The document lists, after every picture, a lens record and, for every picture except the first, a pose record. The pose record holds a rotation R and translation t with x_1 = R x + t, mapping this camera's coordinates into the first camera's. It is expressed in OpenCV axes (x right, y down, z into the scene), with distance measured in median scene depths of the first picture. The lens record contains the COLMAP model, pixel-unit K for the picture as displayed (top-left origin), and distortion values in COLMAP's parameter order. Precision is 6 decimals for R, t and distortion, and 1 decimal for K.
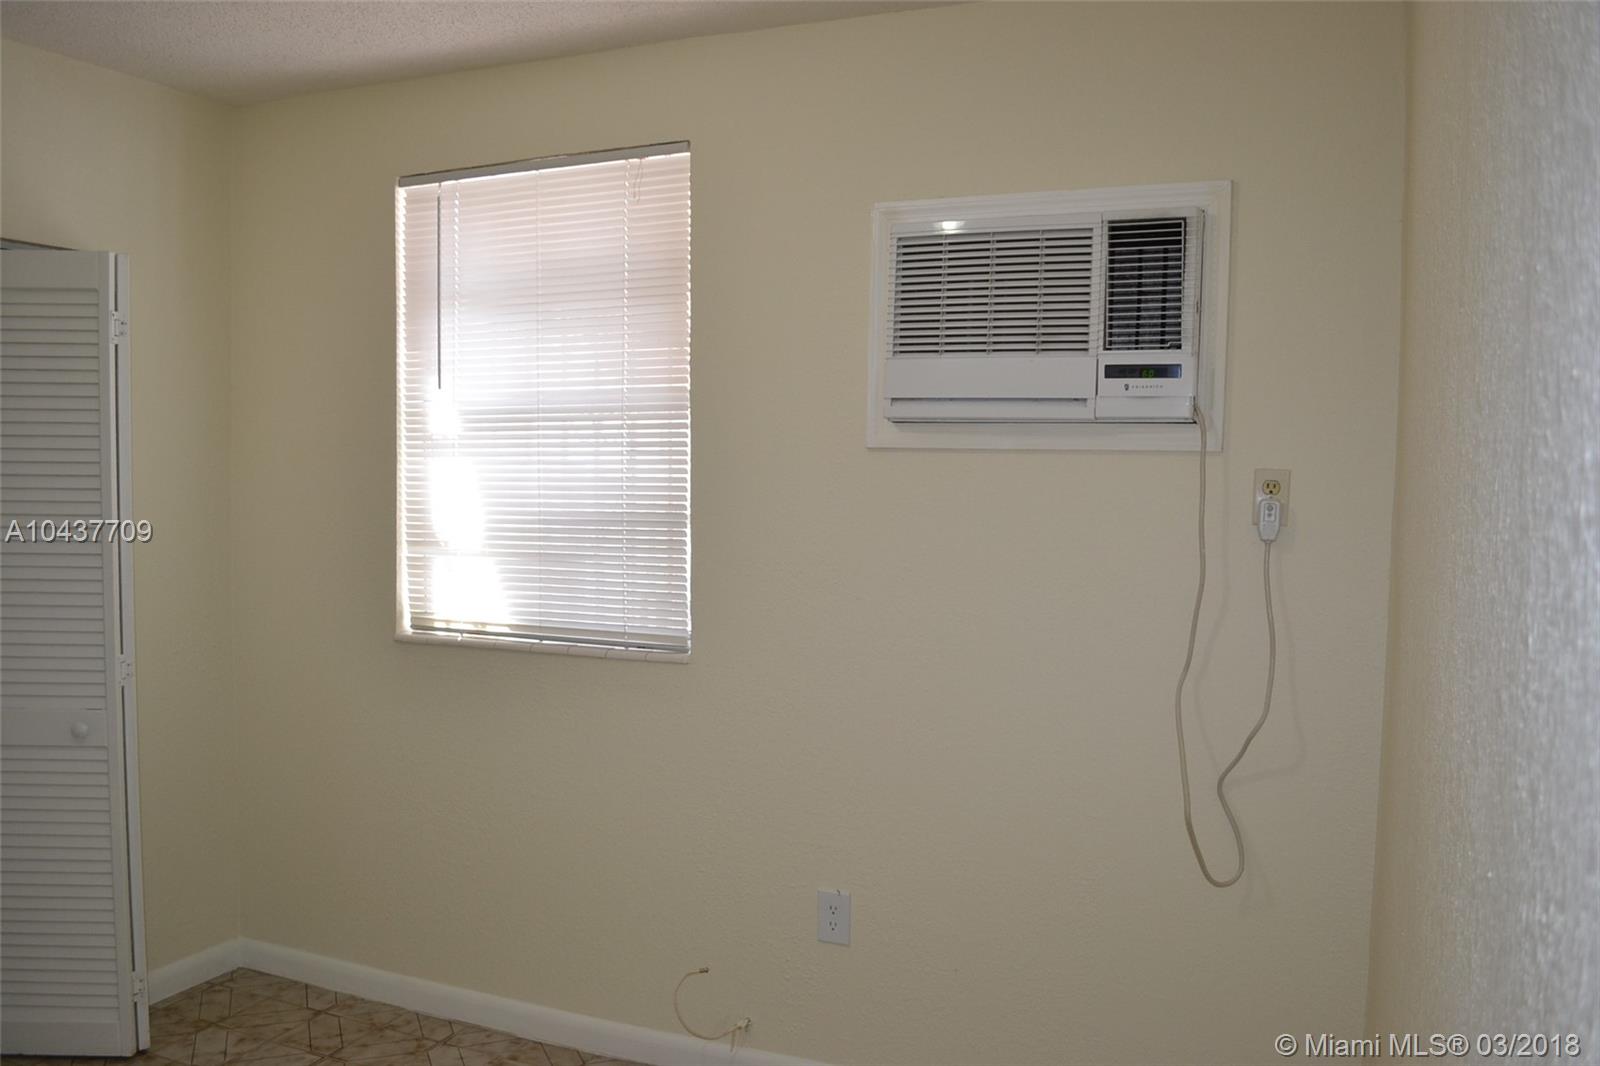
lens RADIAL K [[1277.8, 0, 799.0], [0, 1277.8, 539.4], [0, 0, 1]] dist [-0.085276, 0.011666]
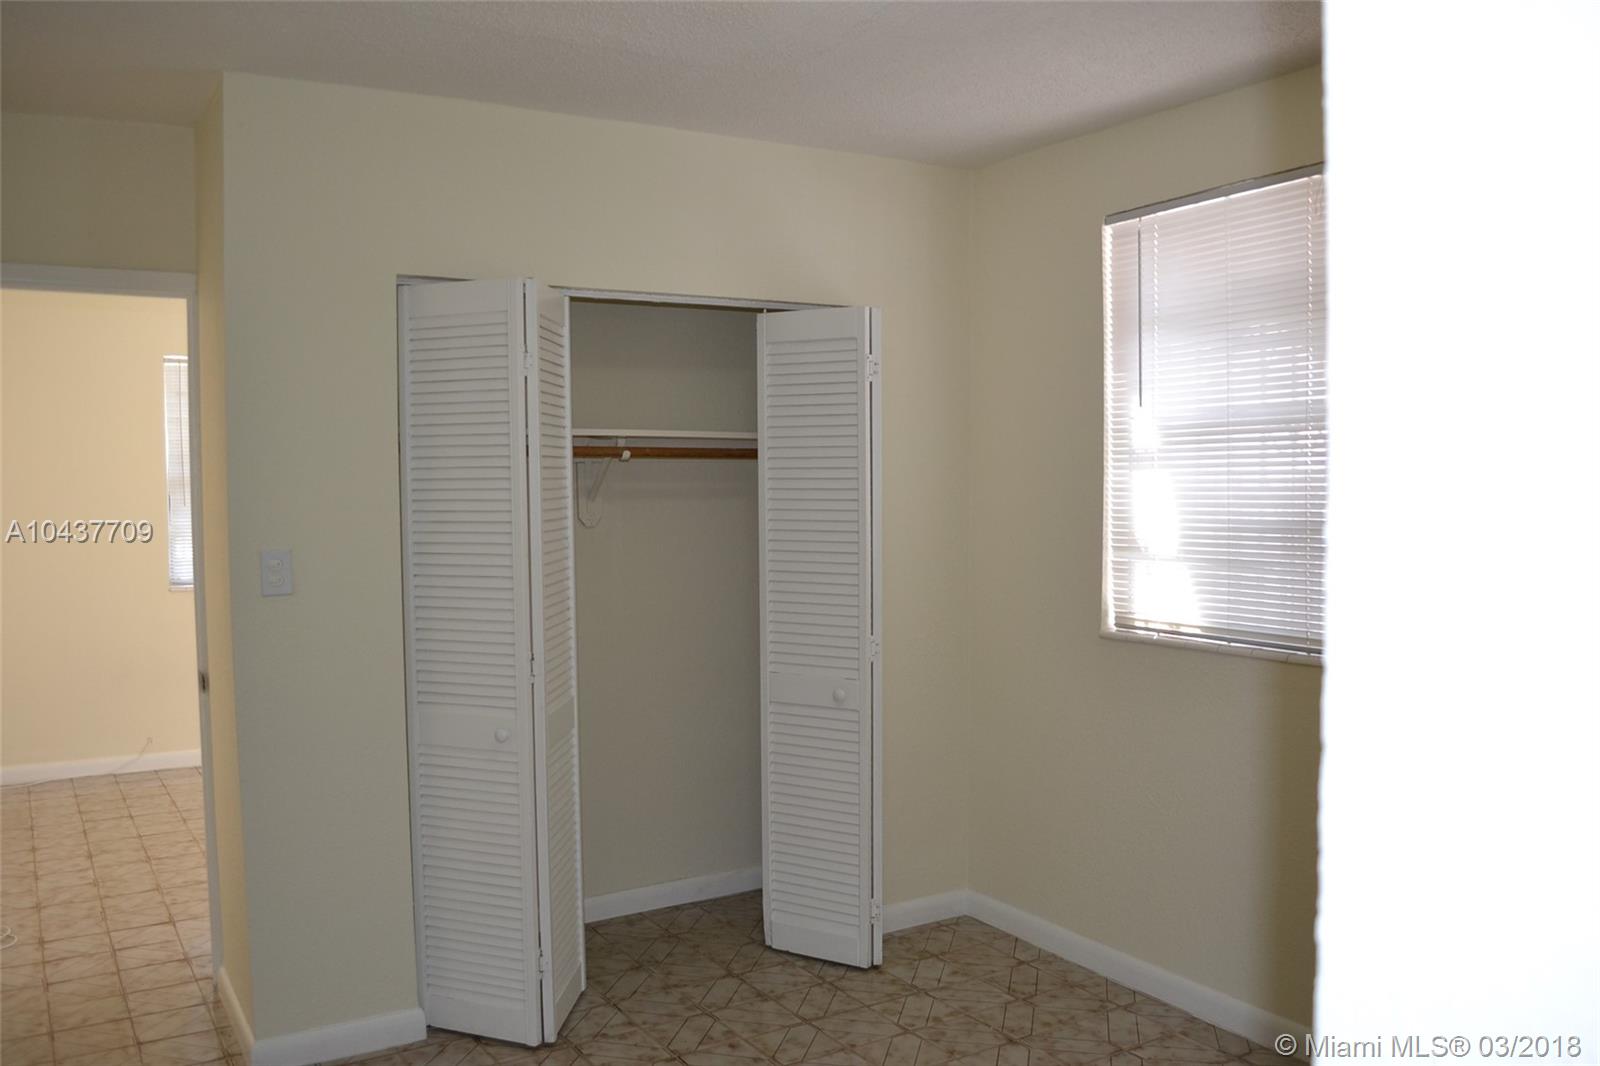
lens RADIAL K [[1277.8, 0, 801.3], [0, 1277.8, 534.0], [0, 0, 1]] dist [-0.085276, 0.011666]
pose [[0.819631, 0.008287, -0.572832, 0.103035], [-0.016438, 0.999824, -0.009056, 0.004972], [0.572656, 0.016839, 0.819623, -0.057800]]
